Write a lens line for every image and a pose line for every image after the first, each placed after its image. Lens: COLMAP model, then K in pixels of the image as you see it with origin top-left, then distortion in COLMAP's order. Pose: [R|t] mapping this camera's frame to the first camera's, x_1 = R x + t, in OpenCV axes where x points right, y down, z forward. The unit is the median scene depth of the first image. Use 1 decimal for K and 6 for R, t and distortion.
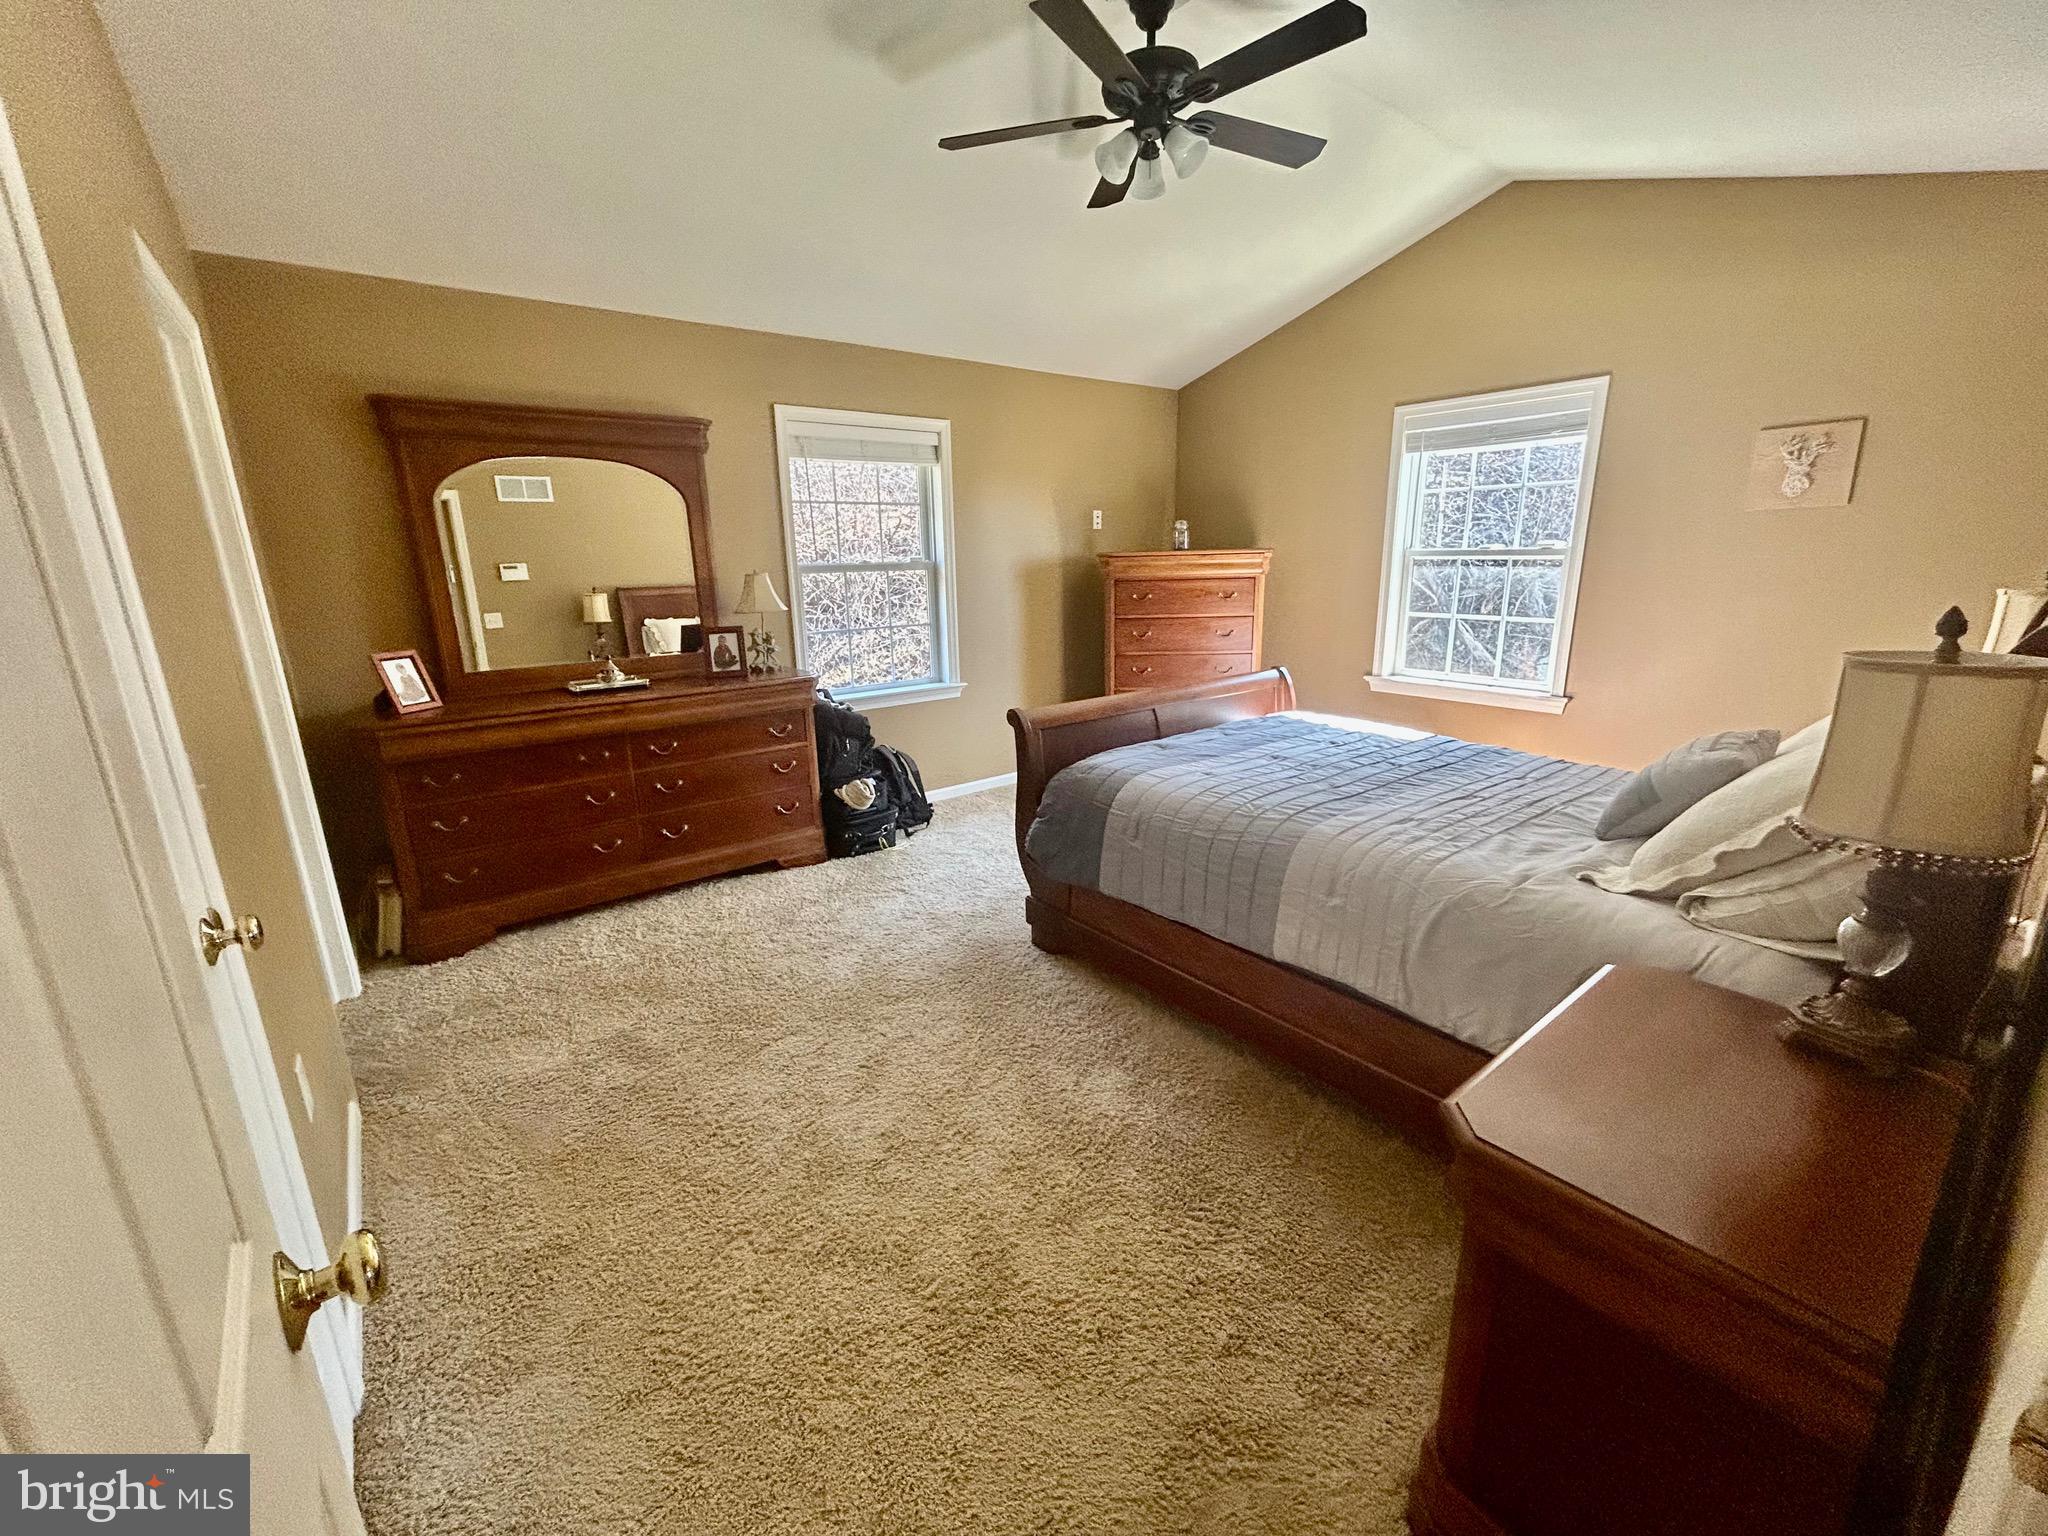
lens RADIAL K [[834.8, 0, 1030.3], [0, 834.8, 770.8], [0, 0, 1]] dist [0.002389, 0.000459]
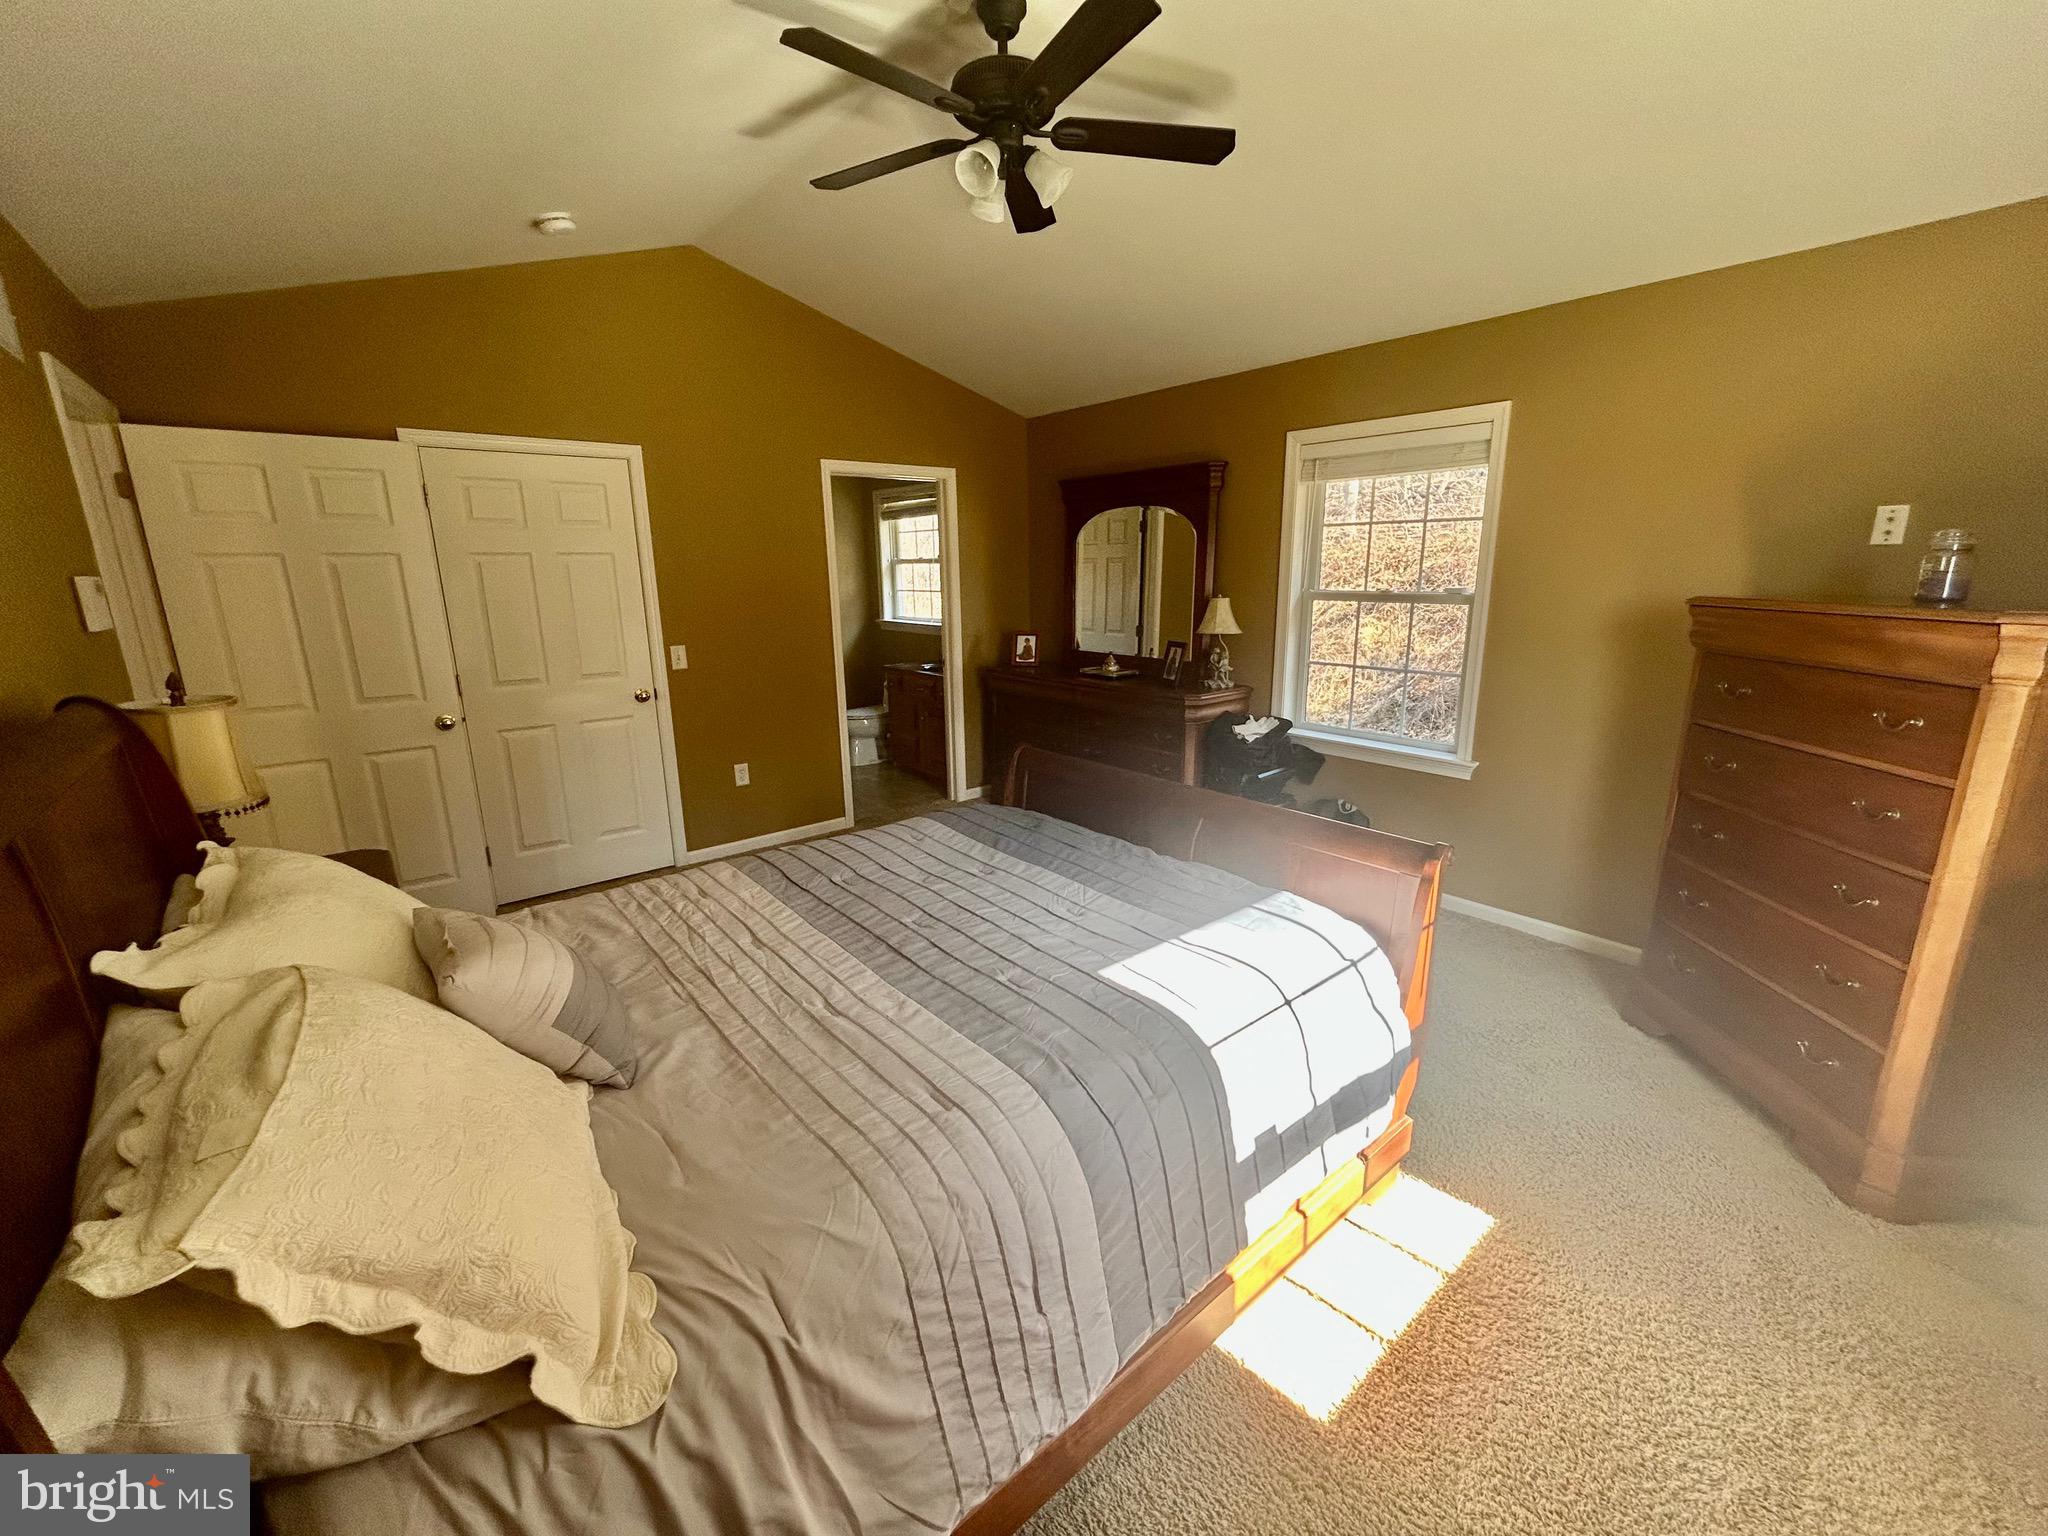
lens RADIAL K [[834.8, 0, 1032.4], [0, 834.8, 768.7], [0, 0, 1]] dist [0.002389, 0.000459]
pose [[0.021328, 0.257240, -0.966112, 0.771022], [-0.239731, 0.939456, 0.244850, -0.232364], [0.970605, 0.226385, 0.081705, 0.711053]]
